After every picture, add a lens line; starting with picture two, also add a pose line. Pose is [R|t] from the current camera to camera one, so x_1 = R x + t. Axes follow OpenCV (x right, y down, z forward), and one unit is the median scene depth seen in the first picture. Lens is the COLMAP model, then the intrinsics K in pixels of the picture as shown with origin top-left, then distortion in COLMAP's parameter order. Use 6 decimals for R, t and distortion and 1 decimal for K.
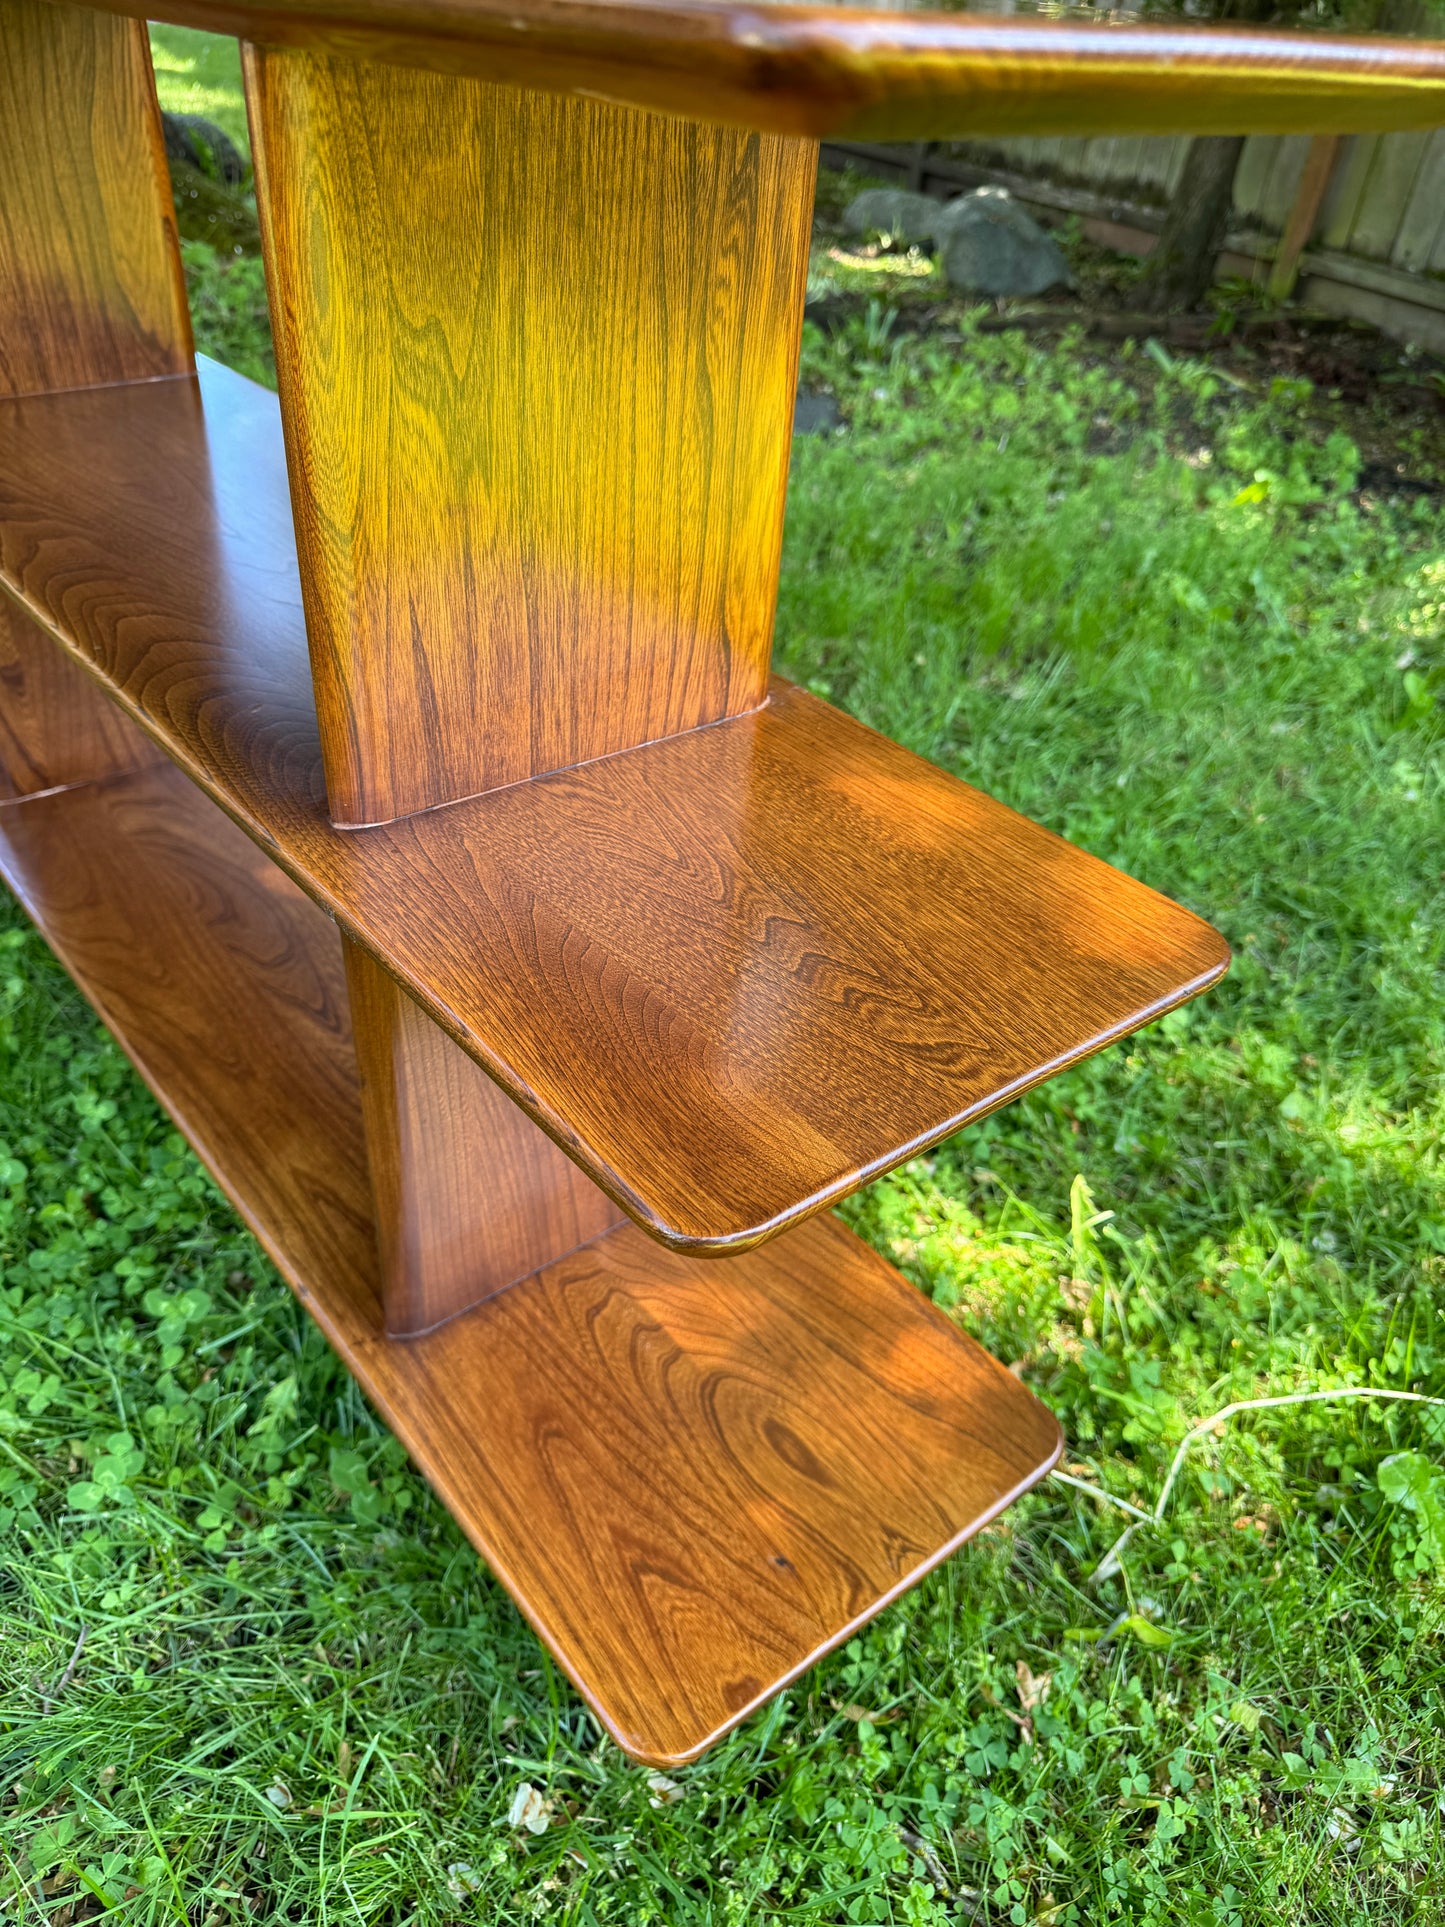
lens RADIAL K [[1378.5, 0, 721.4], [0, 1378.5, 959.9], [0, 0, 1]] dist [0.000425, -0.002896]
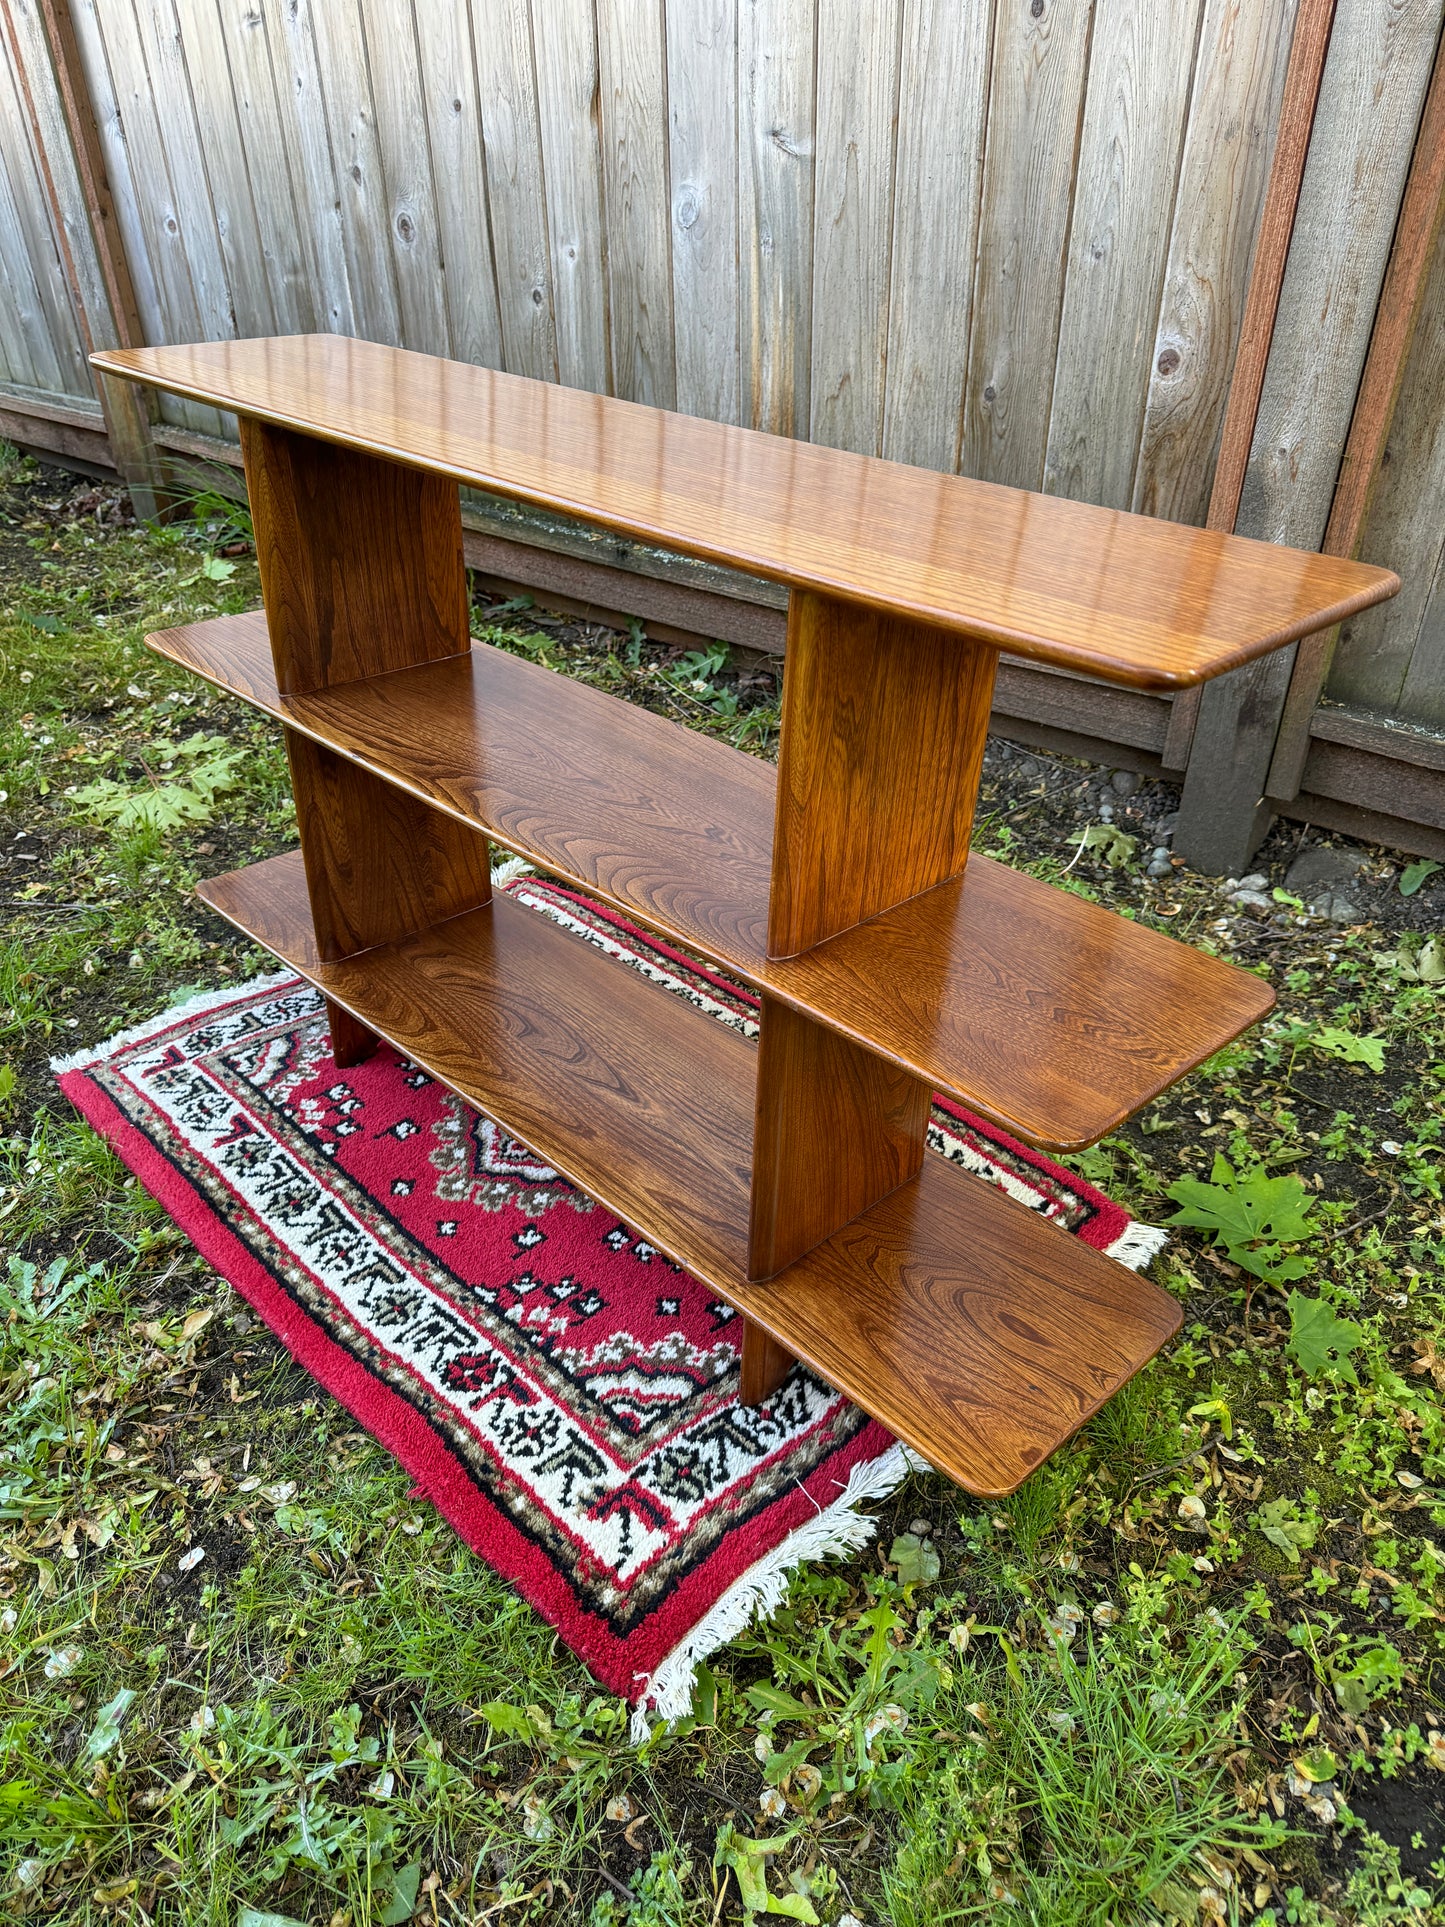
lens RADIAL K [[1377.5, 0, 713.7], [0, 1377.5, 951.3], [0, 0, 1]] dist [0.036770, -0.037551]
pose [[0.995798, -0.071851, 0.056774, -0.315861], [0.076256, 0.993900, -0.079677, 0.020041], [-0.050703, 0.083672, 0.995203, -0.532867]]
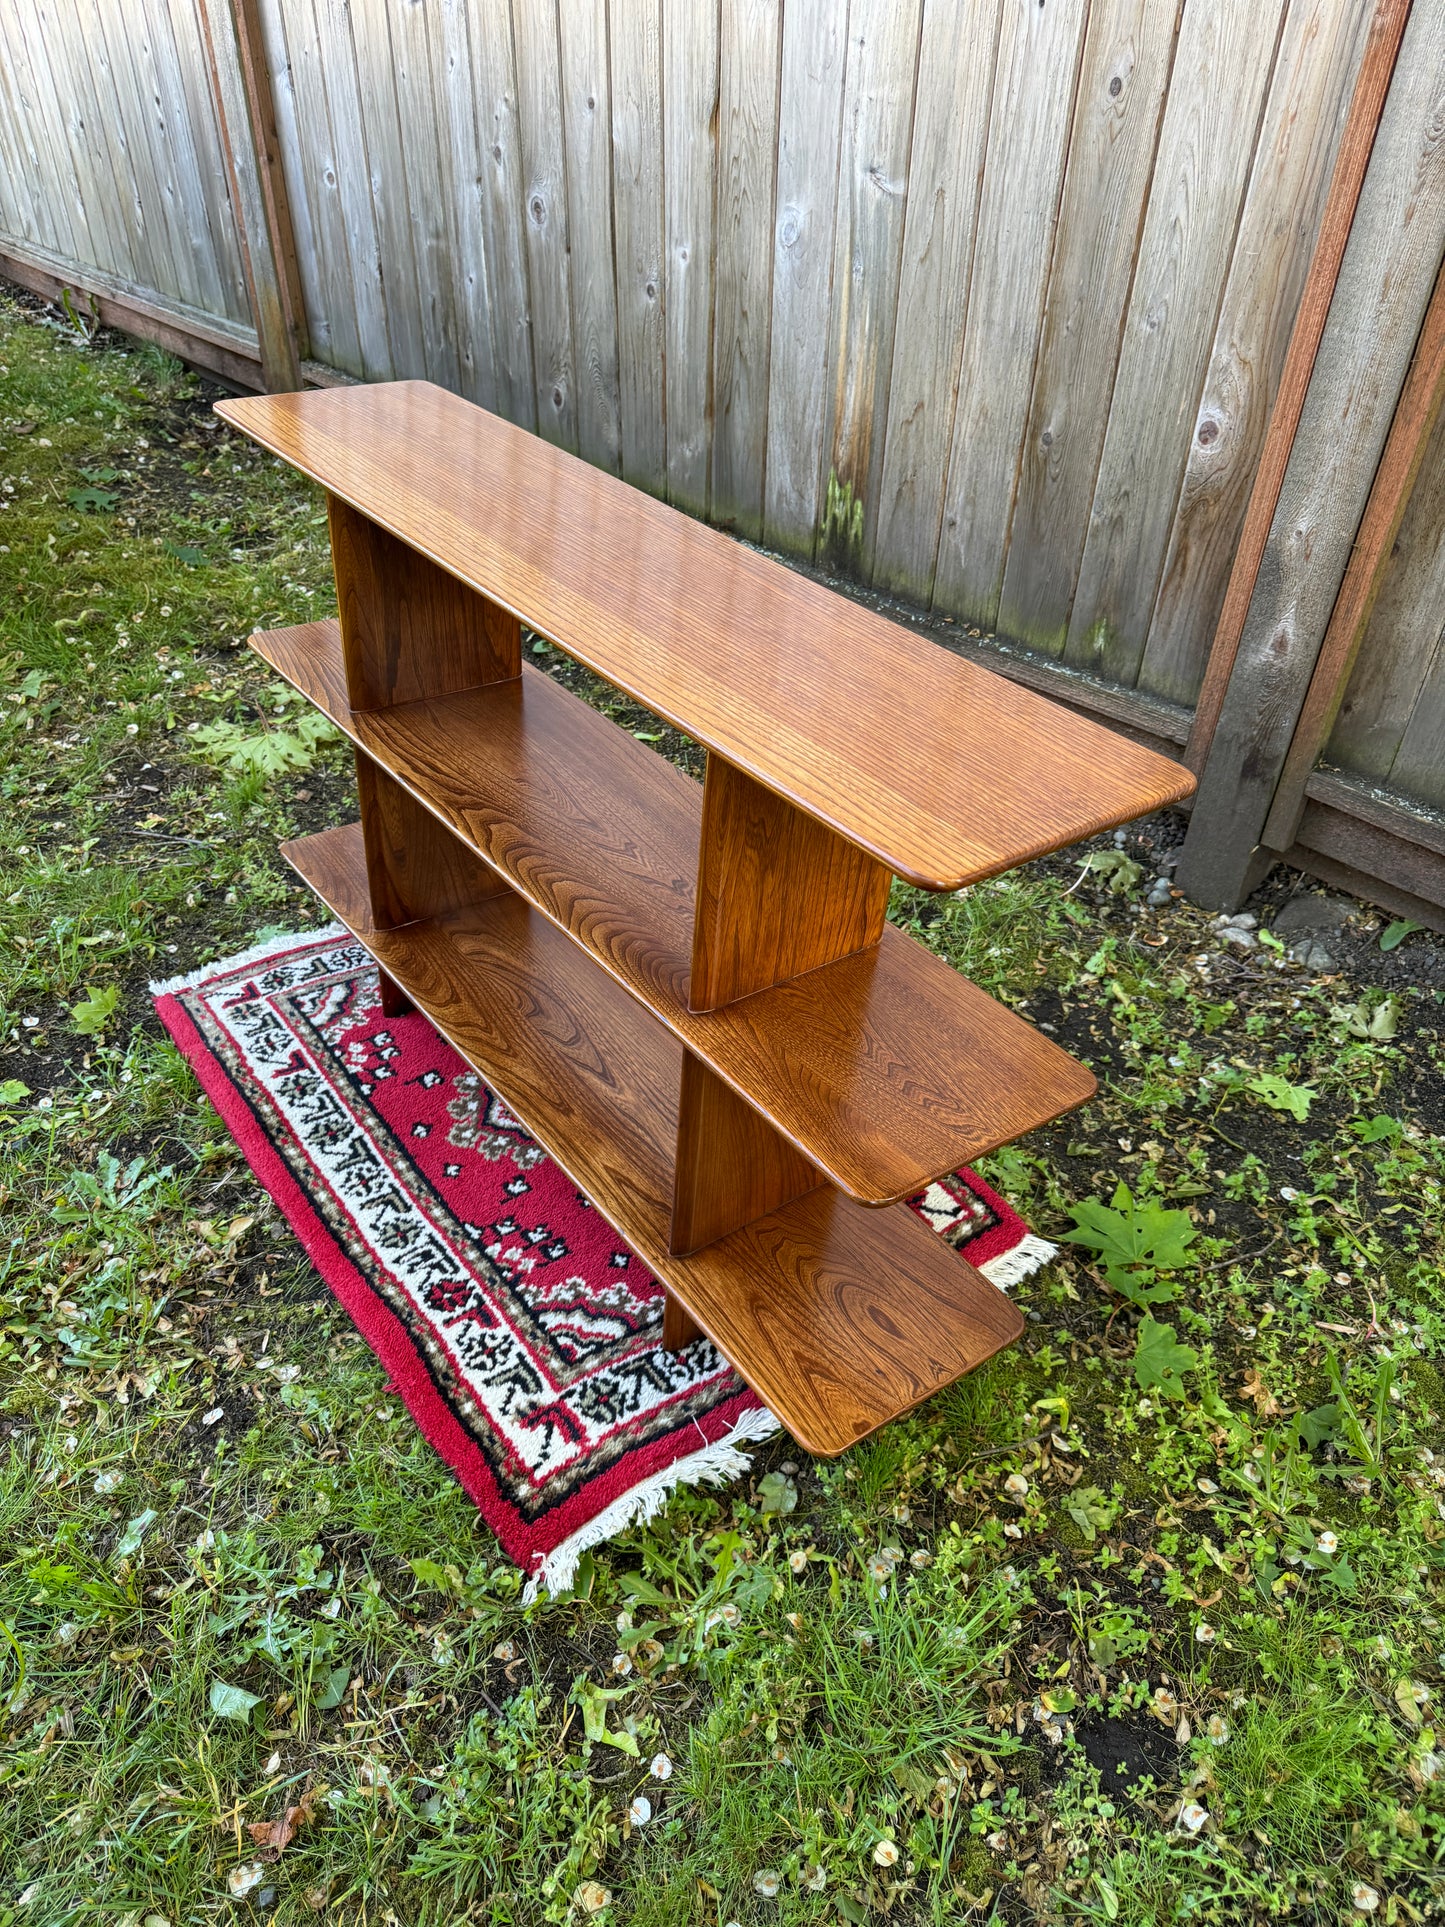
lens RADIAL K [[1374.2, 0, 716.1], [0, 1374.2, 951.5], [0, 0, 1]] dist [0.078302, -0.104746]
pose [[0.999082, 0.028978, -0.031549, -0.120241], [-0.029274, 0.999531, -0.008975, -0.121748], [0.031274, 0.009890, 0.999462, -0.832446]]
